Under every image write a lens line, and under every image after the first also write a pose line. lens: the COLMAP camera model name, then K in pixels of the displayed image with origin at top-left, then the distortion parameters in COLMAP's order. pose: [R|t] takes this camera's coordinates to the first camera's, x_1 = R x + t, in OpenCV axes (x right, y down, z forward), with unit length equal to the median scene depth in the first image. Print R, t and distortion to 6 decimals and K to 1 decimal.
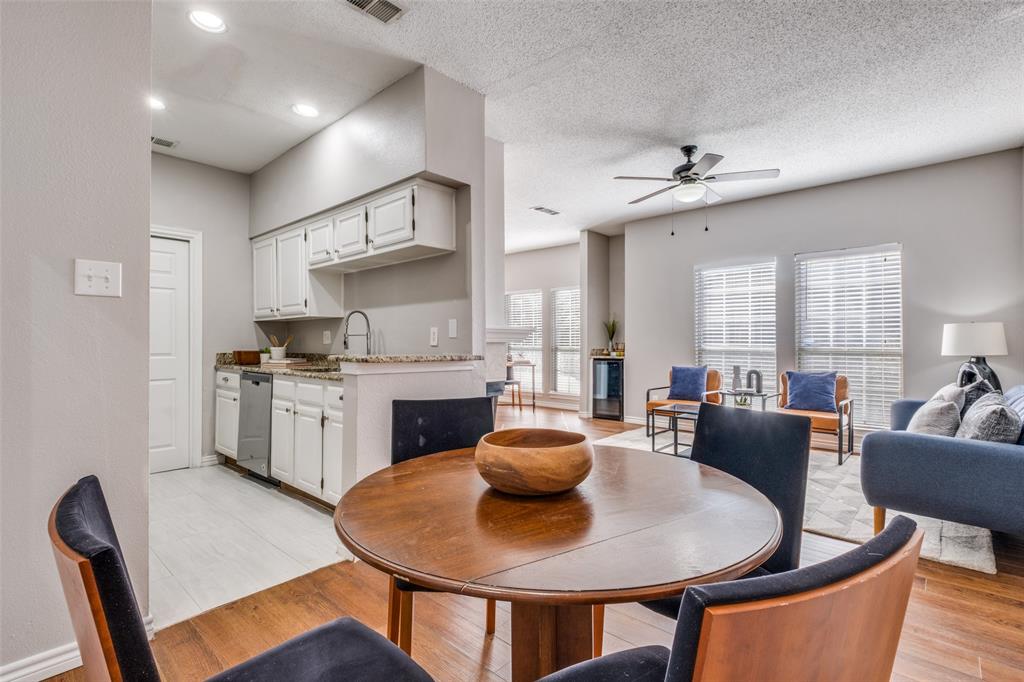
lens RADIAL K [[472.0, 0, 513.5], [0, 472.0, 339.5], [0, 0, 1]] dist [-0.000914, -0.001836]
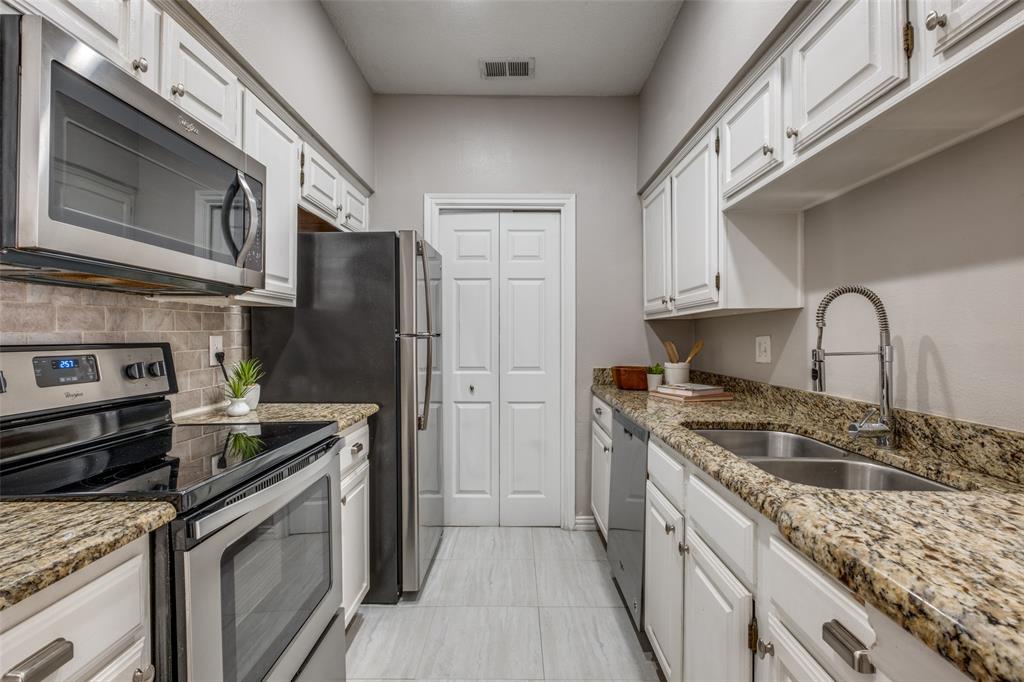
lens RADIAL K [[472.0, 0, 513.7], [0, 472.0, 335.9], [0, 0, 1]] dist [-0.000914, -0.001836]
pose [[0.653746, 0.000996, -0.756713, -0.201881], [0.001855, 0.999994, 0.002919, -0.021827], [0.756712, -0.003312, 0.653740, 0.502175]]
